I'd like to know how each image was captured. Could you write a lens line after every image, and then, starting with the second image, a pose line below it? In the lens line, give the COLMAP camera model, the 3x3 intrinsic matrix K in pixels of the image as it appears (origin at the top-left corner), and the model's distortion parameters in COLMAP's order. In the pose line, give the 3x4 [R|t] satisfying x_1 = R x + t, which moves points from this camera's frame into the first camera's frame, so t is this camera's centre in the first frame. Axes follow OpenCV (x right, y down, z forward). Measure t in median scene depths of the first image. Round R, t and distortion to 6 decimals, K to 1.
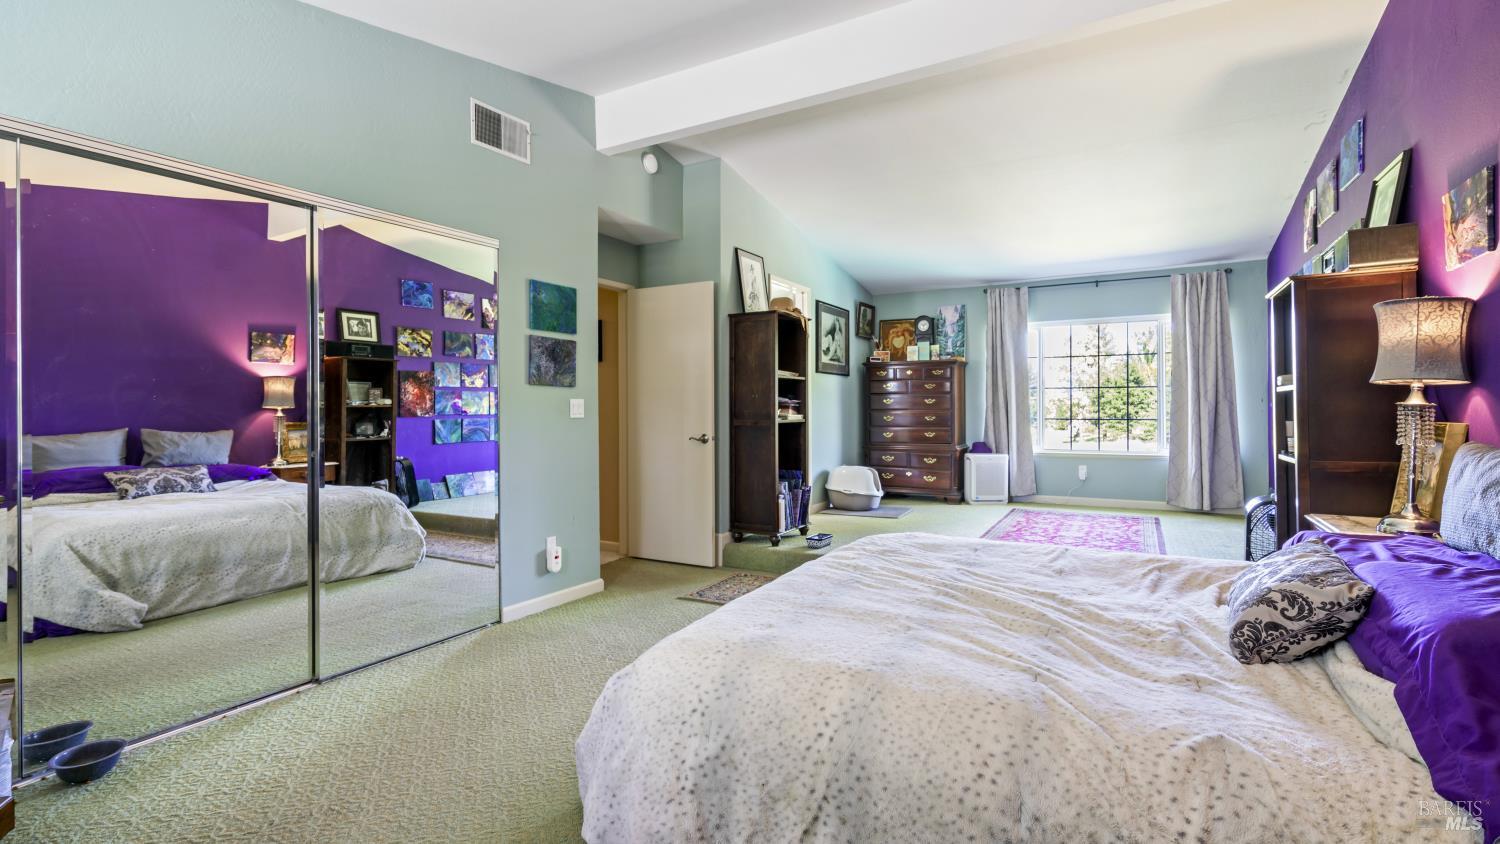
lens RADIAL K [[680.9, 0, 748.7], [0, 680.9, 408.8], [0, 0, 1]] dist [-0.011107, 0.000156]
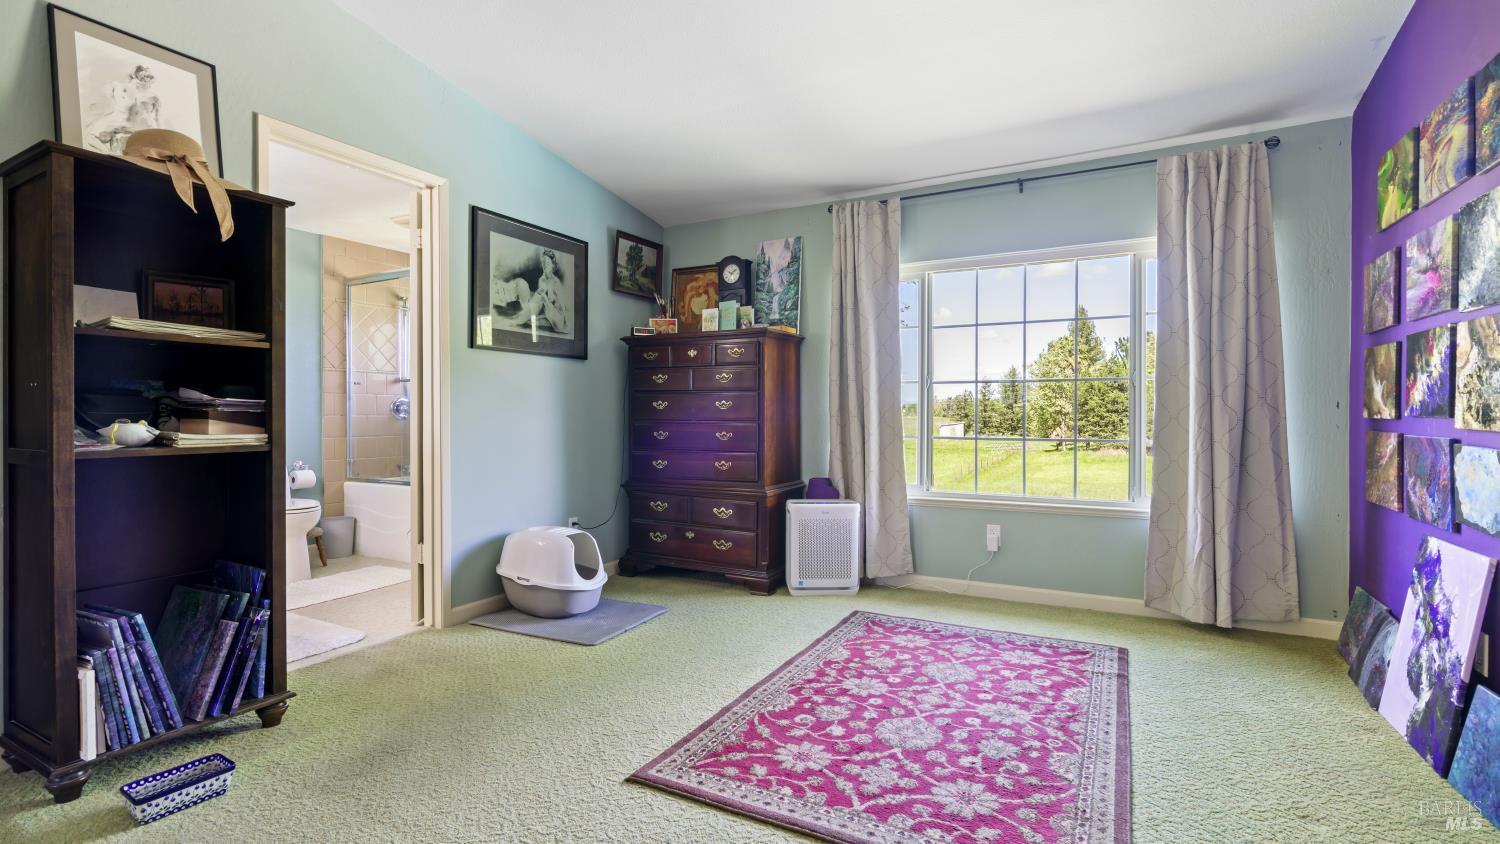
lens RADIAL K [[685.3, 0, 750.0], [0, 685.3, 422.0], [0, 0, 1]] dist [-0.016384, 0.000352]
pose [[0.999803, 0.003975, 0.019434, 0.280818], [-0.004175, 0.999938, 0.010279, -0.003051], [-0.019391, -0.010358, 0.999758, 0.450176]]
